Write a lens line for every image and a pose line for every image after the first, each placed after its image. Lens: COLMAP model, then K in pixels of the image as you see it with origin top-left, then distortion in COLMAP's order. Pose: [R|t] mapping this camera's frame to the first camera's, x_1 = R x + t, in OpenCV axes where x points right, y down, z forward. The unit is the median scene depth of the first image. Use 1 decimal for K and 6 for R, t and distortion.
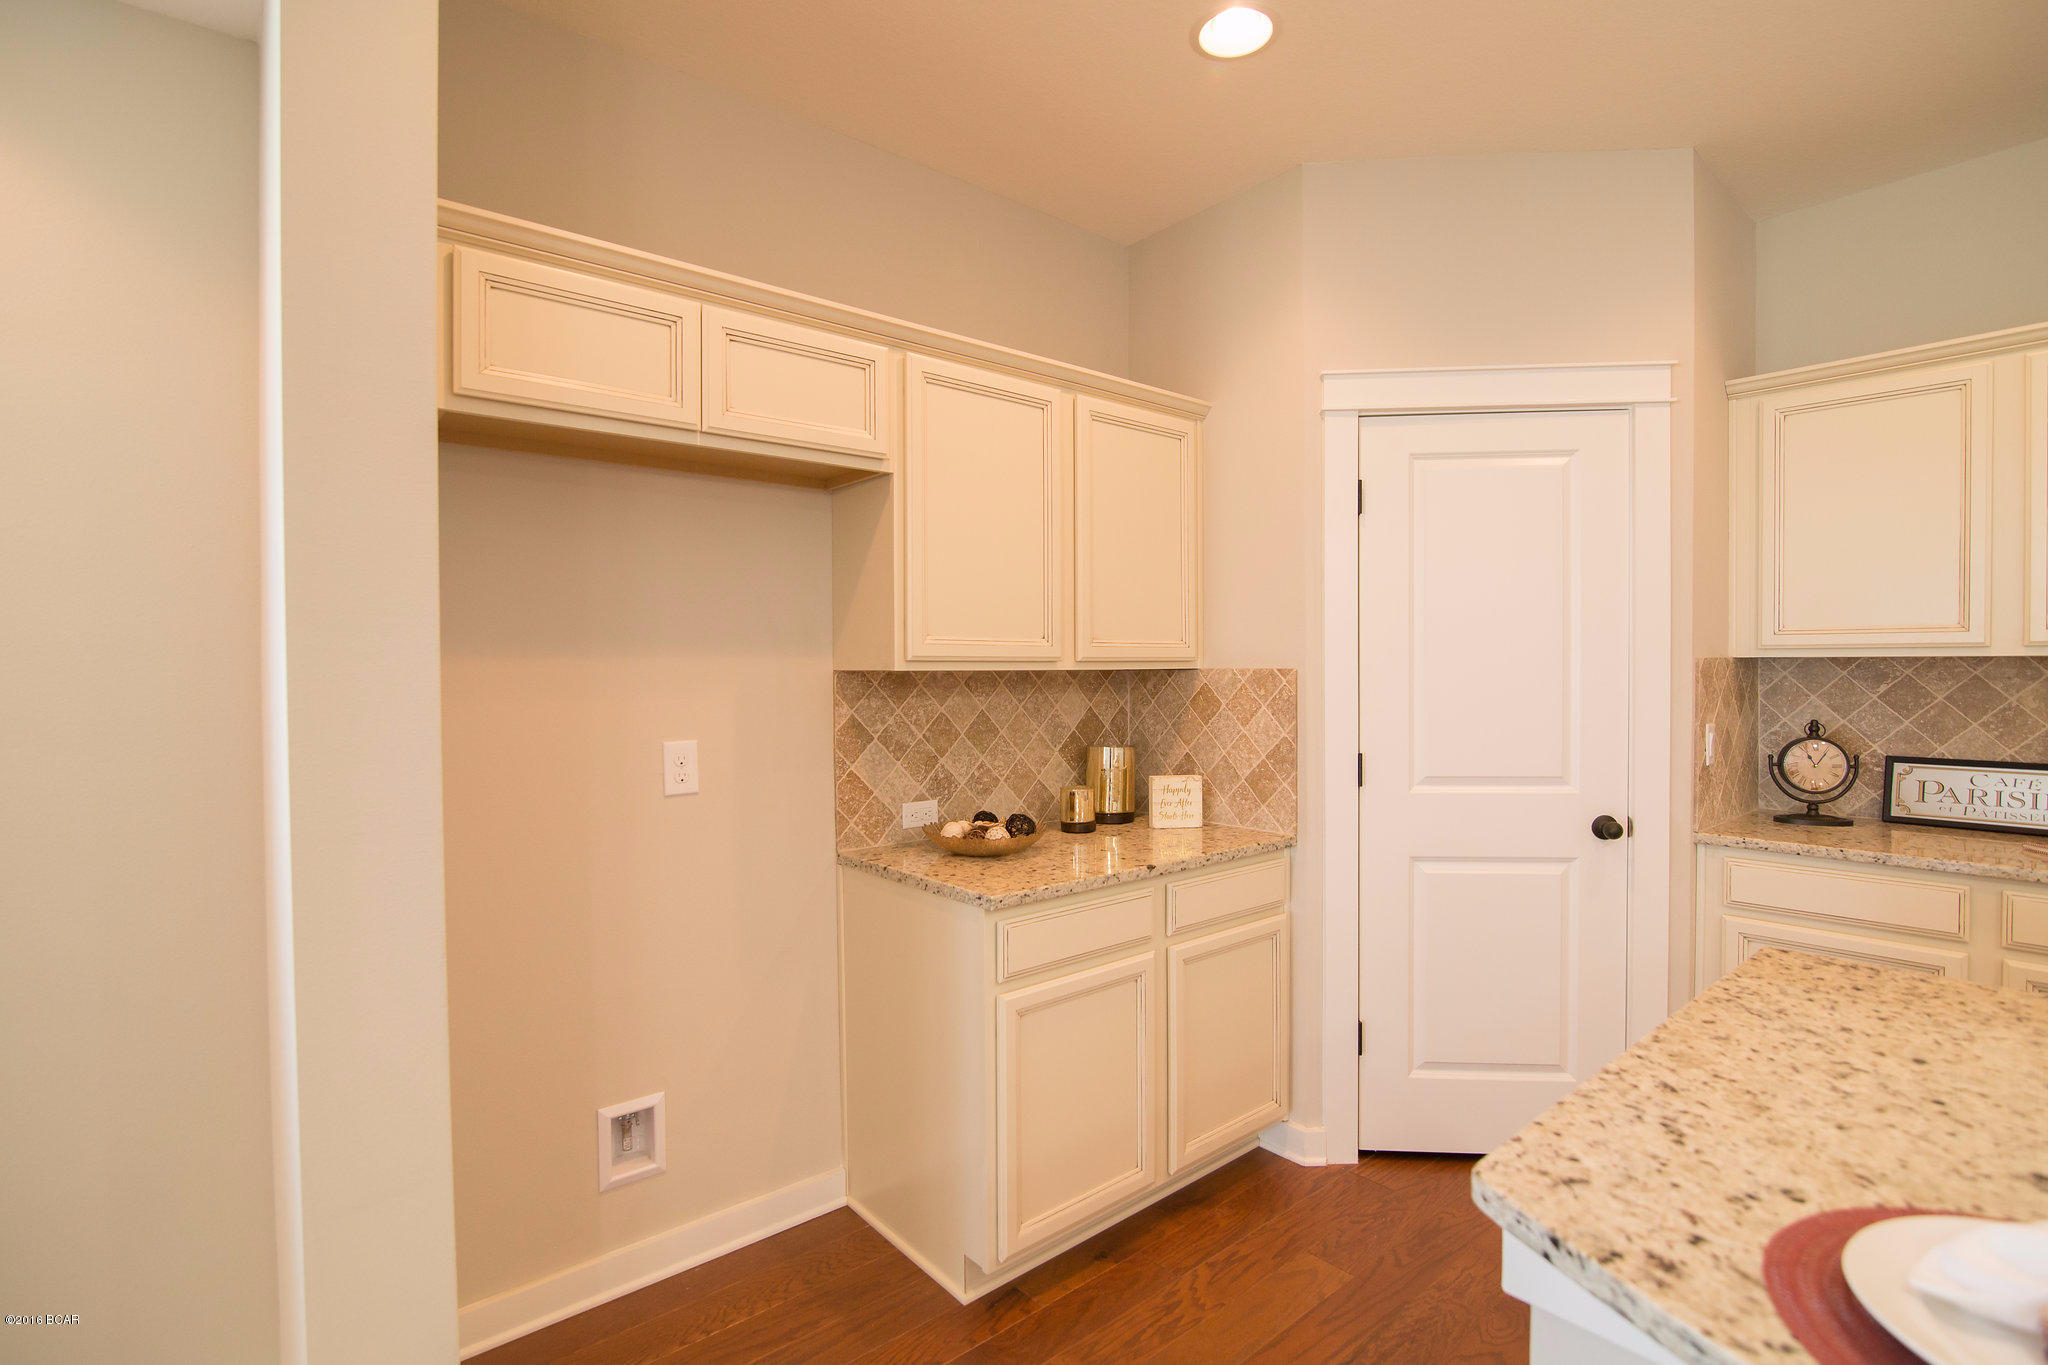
lens RADIAL K [[959.4, 0, 1029.7], [0, 959.4, 682.8], [0, 0, 1]] dist [-0.019498, 0.001816]
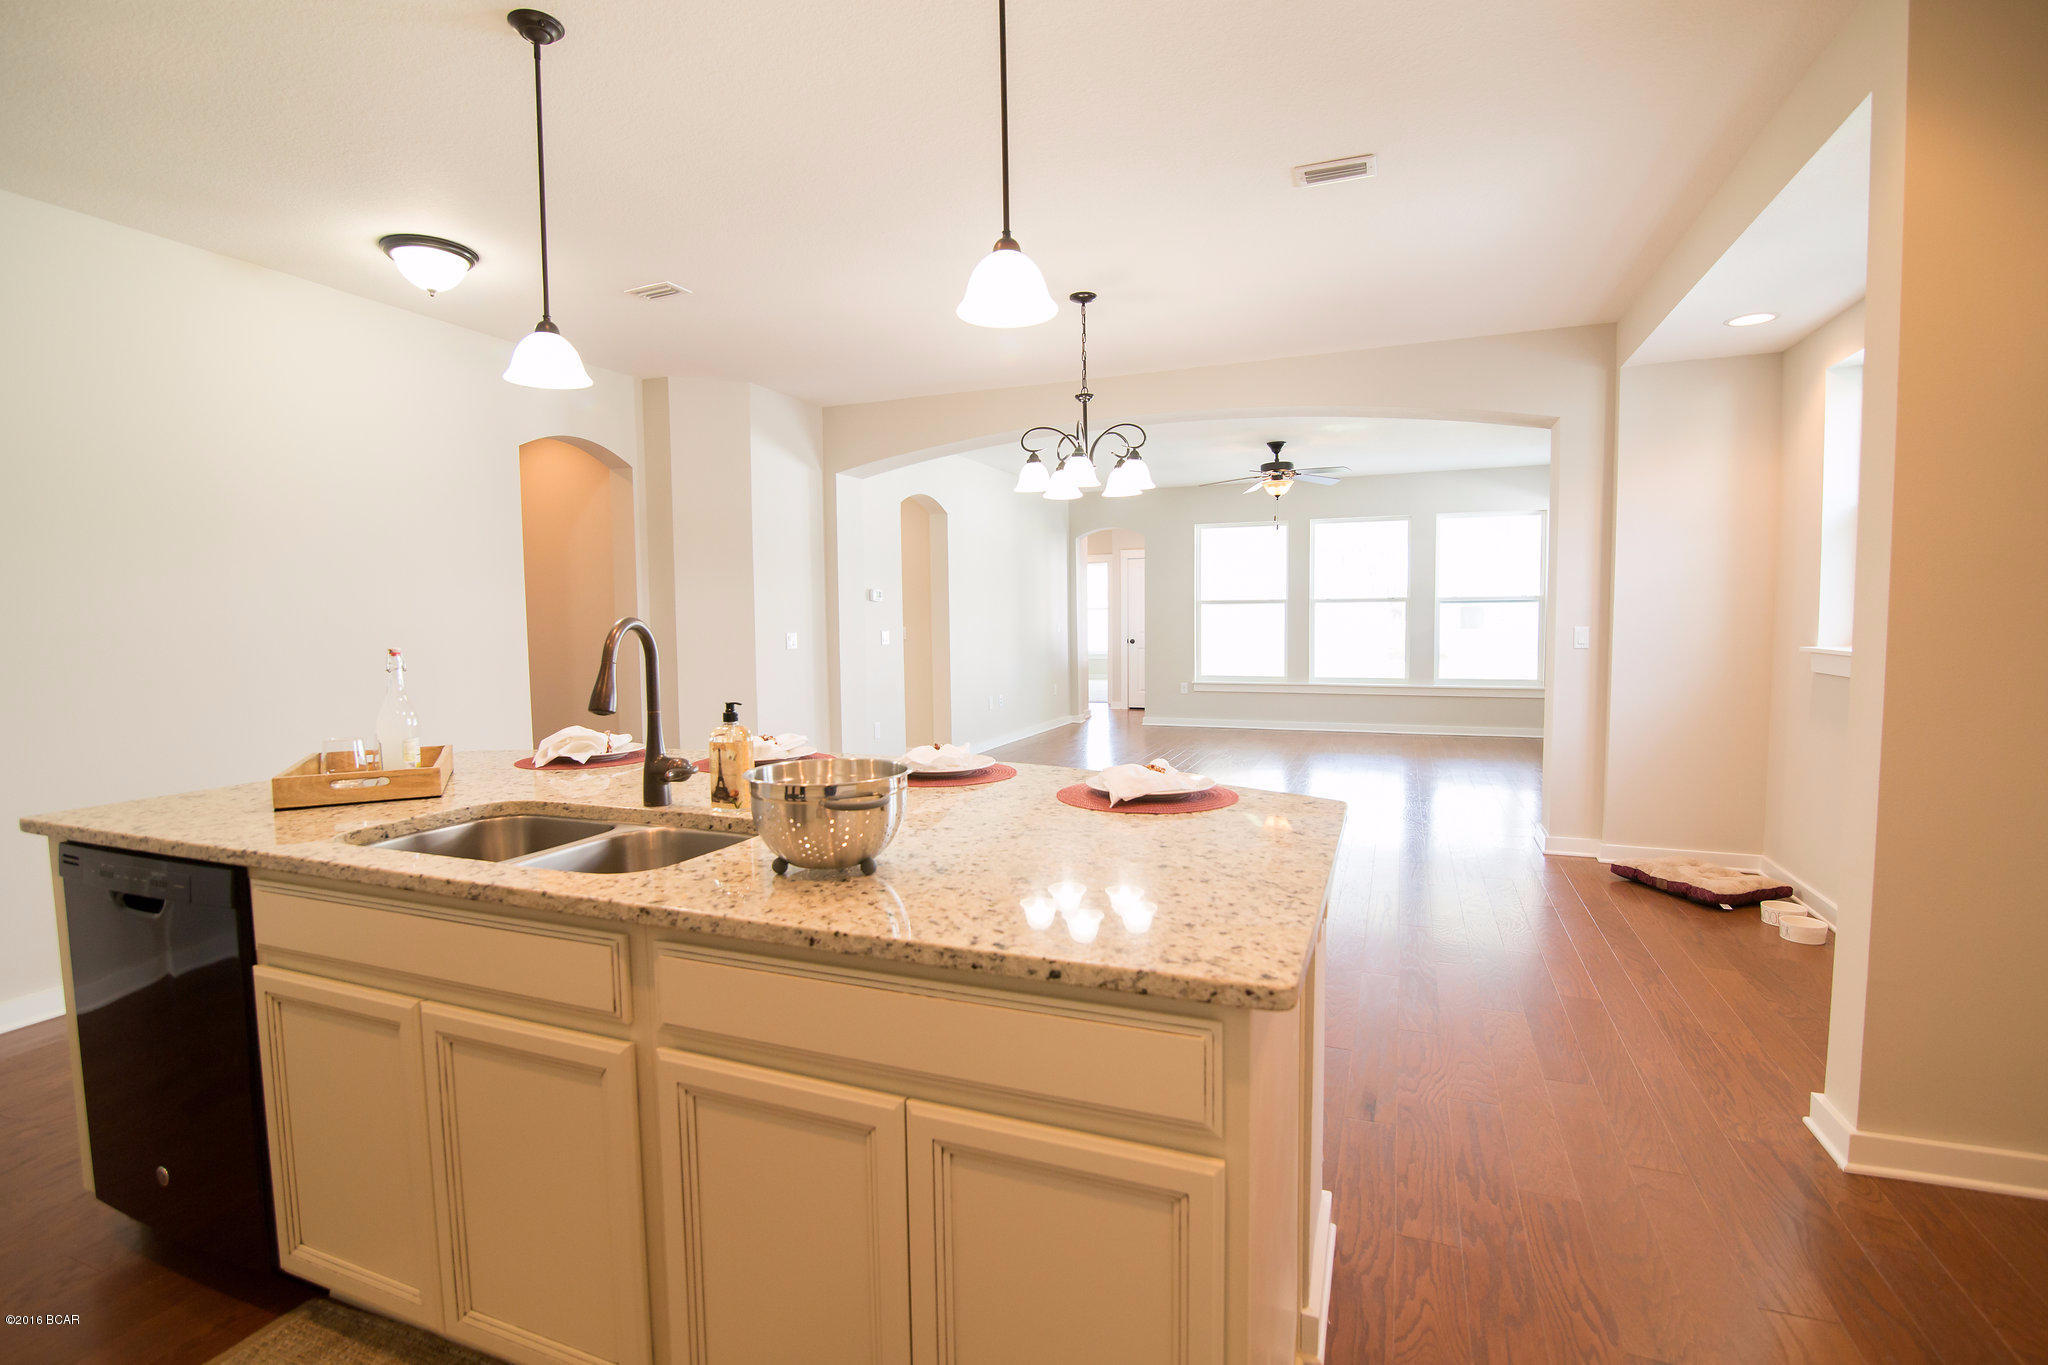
lens RADIAL K [[959.4, 0, 1018.0], [0, 959.4, 666.6], [0, 0, 1]] dist [-0.019498, 0.001816]
pose [[-0.883783, 0.042775, -0.465938, 0.740315], [0.010269, 0.997346, 0.072083, 0.008657], [0.467785, 0.058921, -0.881876, 0.883350]]
